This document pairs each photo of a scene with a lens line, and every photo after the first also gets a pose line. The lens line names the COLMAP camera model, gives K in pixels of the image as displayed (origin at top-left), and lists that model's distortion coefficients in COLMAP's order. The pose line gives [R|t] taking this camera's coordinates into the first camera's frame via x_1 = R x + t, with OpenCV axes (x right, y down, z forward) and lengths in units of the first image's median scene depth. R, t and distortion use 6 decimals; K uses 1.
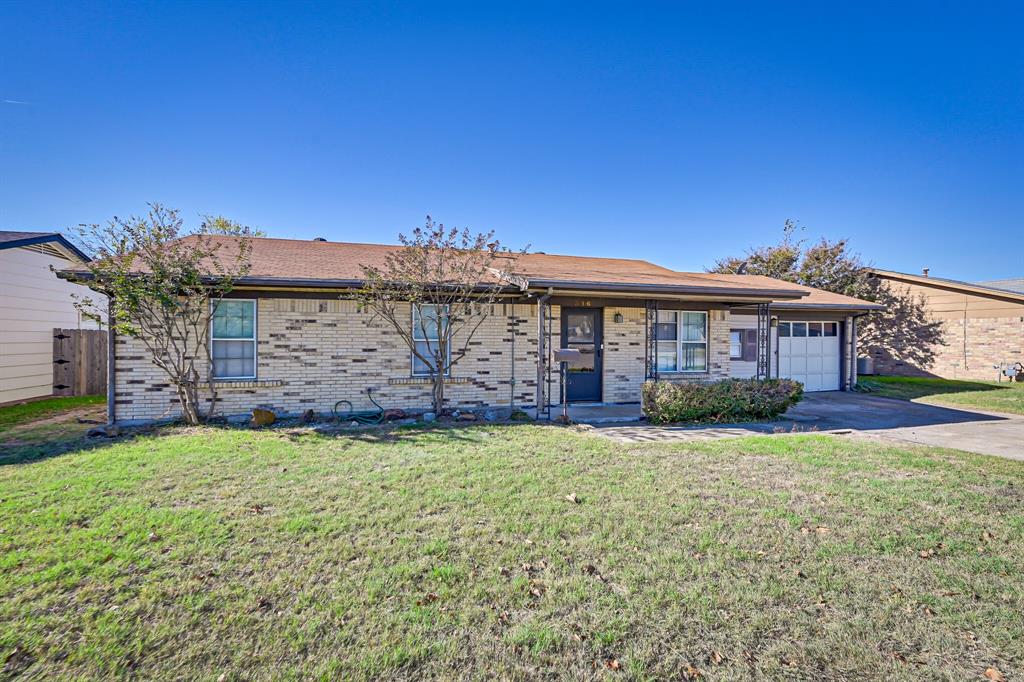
lens RADIAL K [[413.5, 0, 517.3], [0, 413.5, 342.2], [0, 0, 1]] dist [-0.000820, -0.000192]
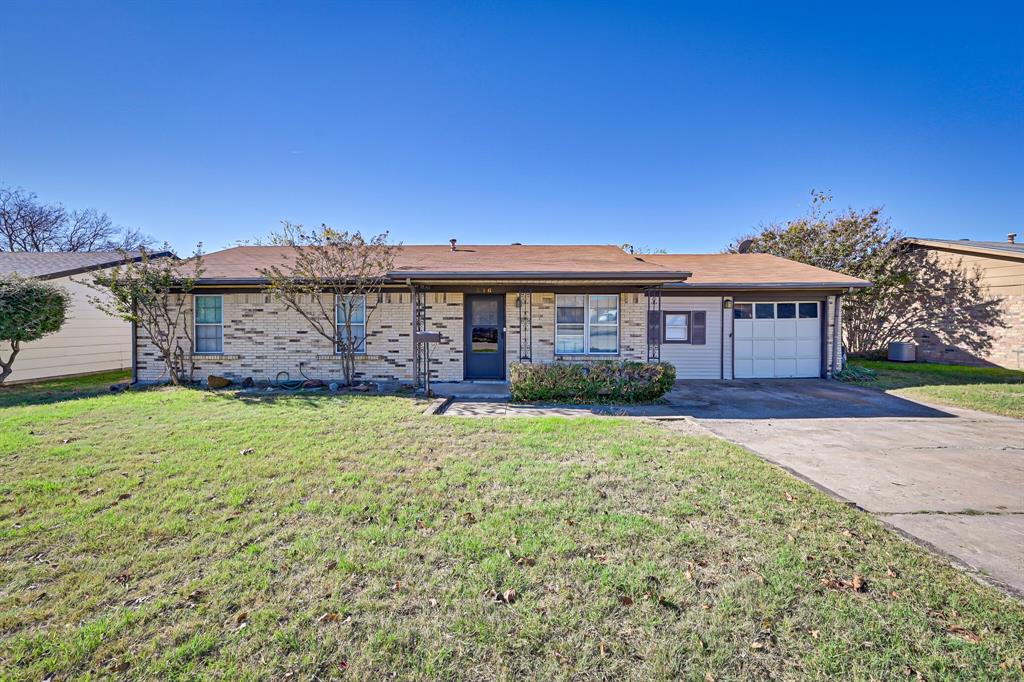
lens RADIAL K [[378.5, 0, 512.2], [0, 378.5, 324.6], [0, 0, 1]] dist [-0.000814, -0.000089]
pose [[0.966377, -0.003600, -0.257103, 0.345196], [0.003400, 0.999993, -0.001224, -0.000549], [0.257106, 0.000308, 0.966383, 0.028789]]
